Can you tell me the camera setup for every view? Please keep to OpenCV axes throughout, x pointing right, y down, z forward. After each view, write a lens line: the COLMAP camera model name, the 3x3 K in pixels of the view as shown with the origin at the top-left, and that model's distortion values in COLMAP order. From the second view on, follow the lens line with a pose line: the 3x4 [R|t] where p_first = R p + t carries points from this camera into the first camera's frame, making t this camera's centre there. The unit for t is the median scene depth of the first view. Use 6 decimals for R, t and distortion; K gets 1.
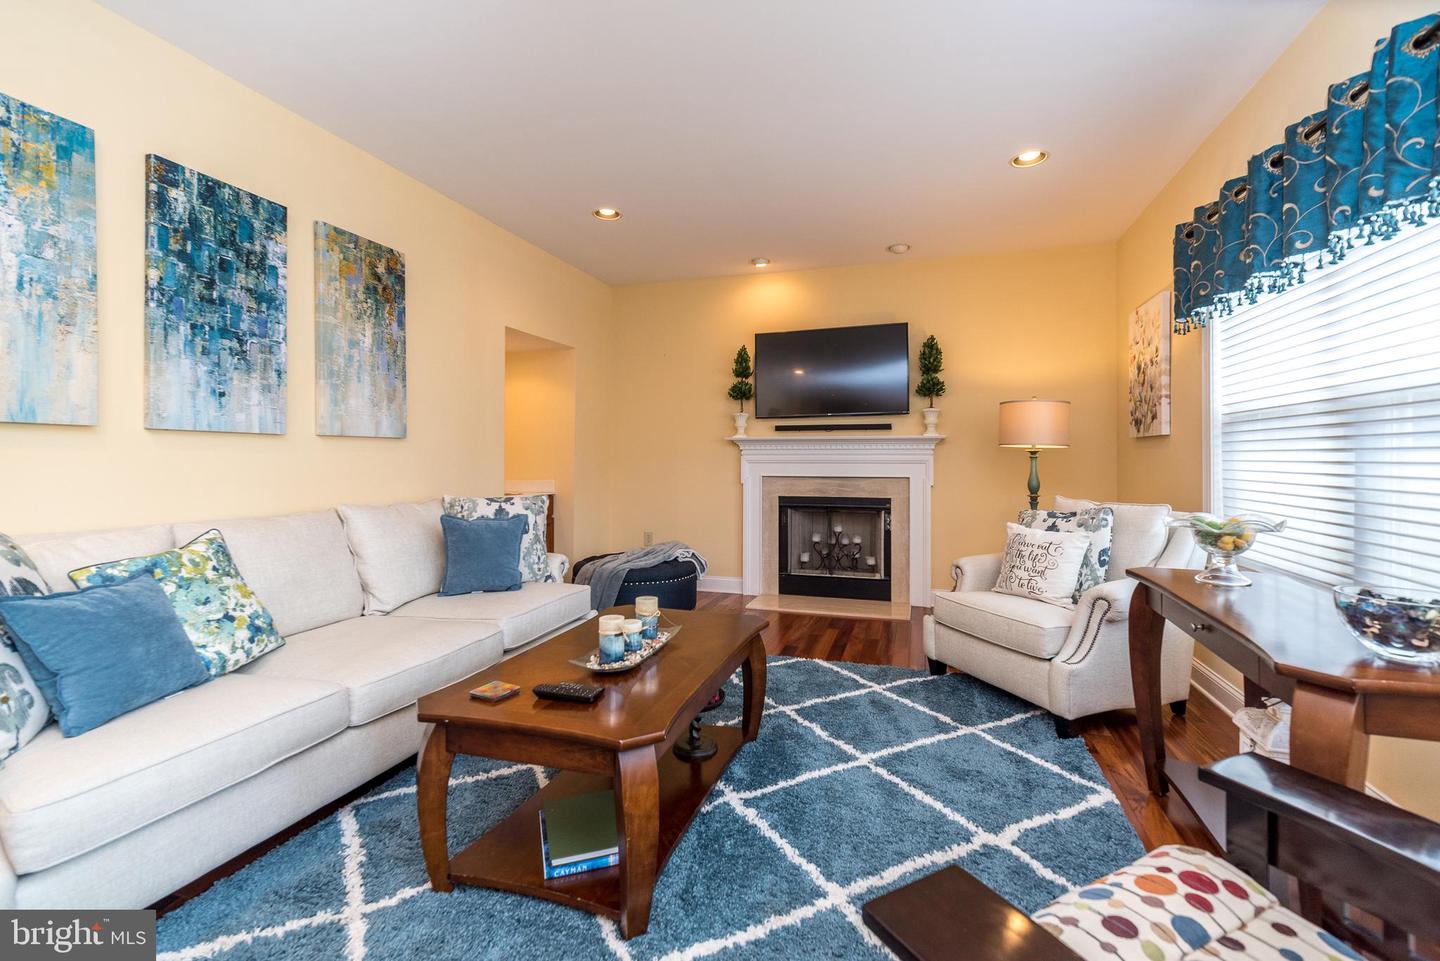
lens RADIAL K [[623.5, 0, 703.0], [0, 623.5, 457.9], [0, 0, 1]] dist [0.004401, 0.002491]
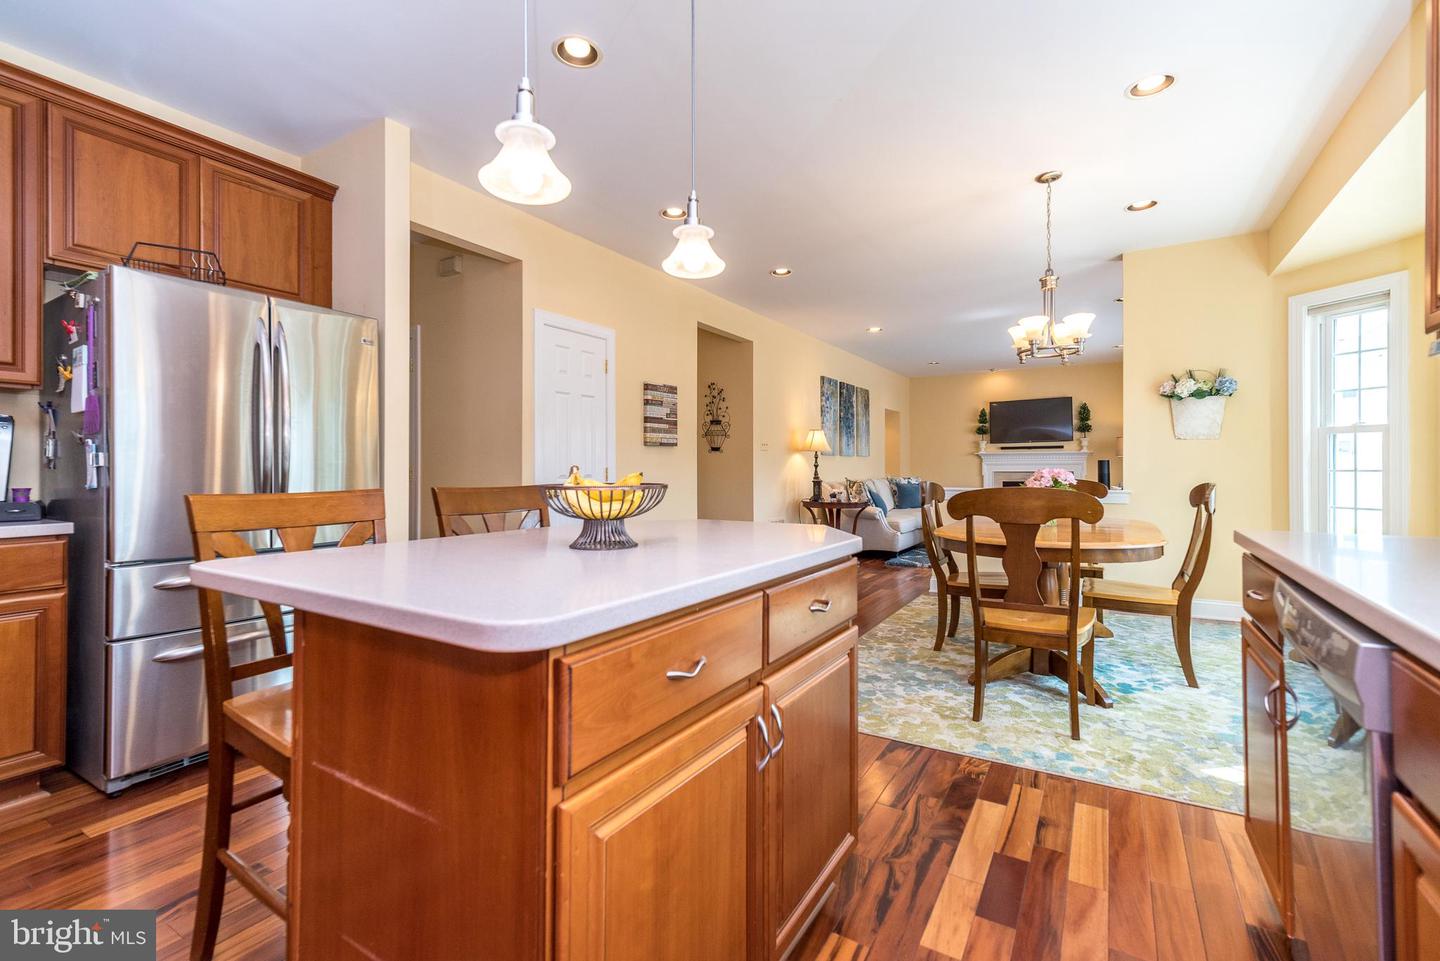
lens RADIAL K [[623.5, 0, 695.6], [0, 623.5, 466.4], [0, 0, 1]] dist [0.004401, 0.002491]
pose [[0.970736, -0.007555, -0.240032, -0.574809], [0.007962, 0.999968, 0.000725, 0.005744], [0.240019, -0.002615, 0.970765, -1.941608]]
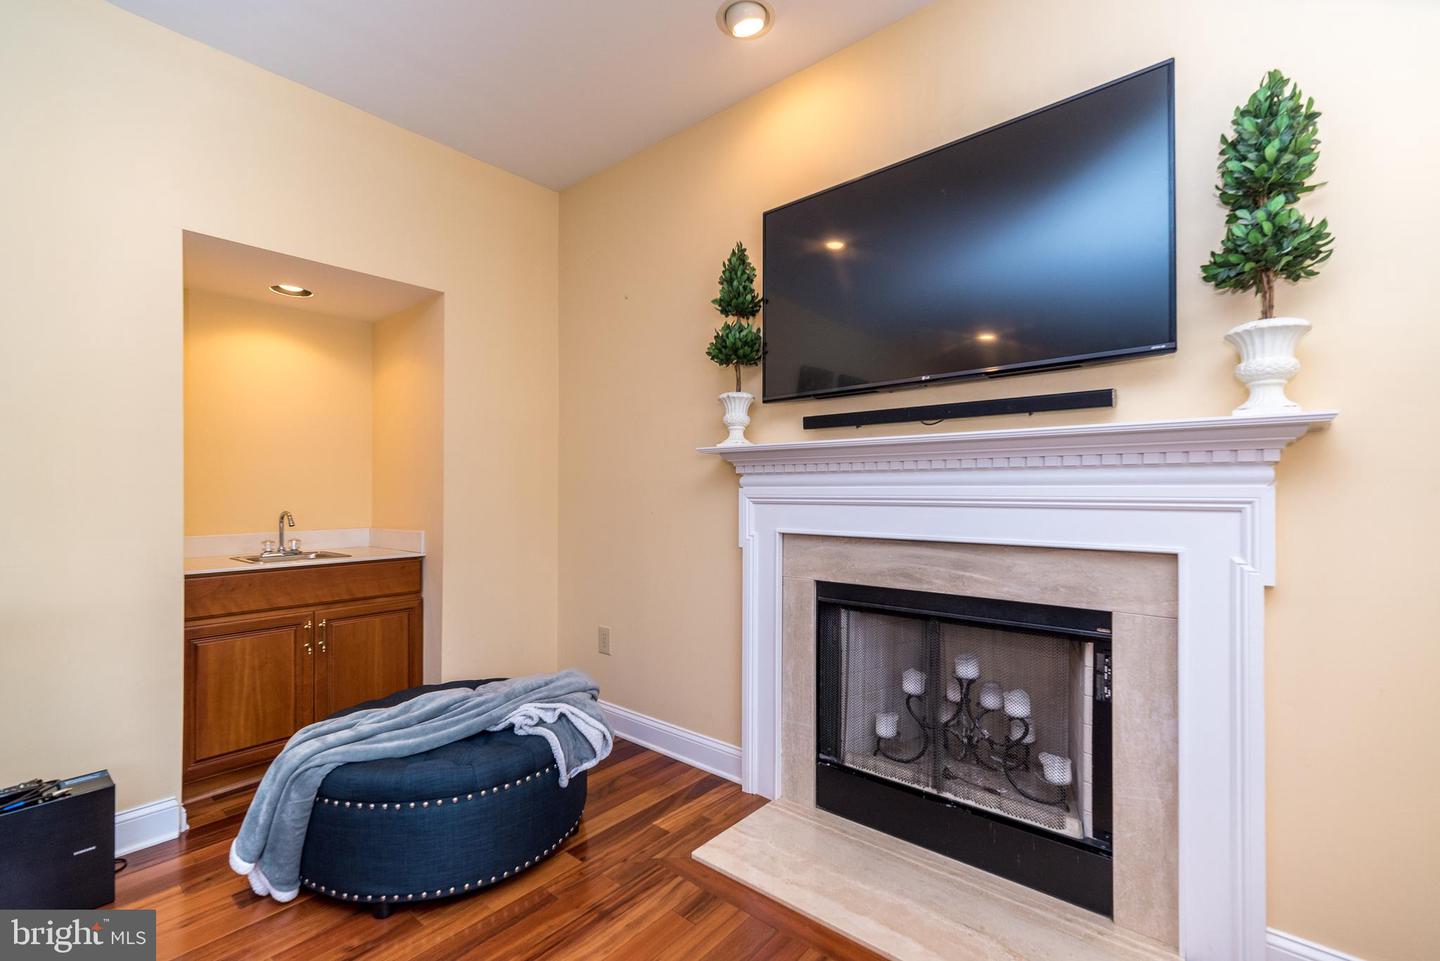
lens RADIAL K [[623.5, 0, 700.2], [0, 623.5, 497.8], [0, 0, 1]] dist [0.004401, 0.002491]
pose [[0.928704, -0.000813, -0.370822, 0.324214], [0.006420, 0.999883, 0.013887, -0.003675], [0.370768, -0.015277, 0.928600, 0.892491]]
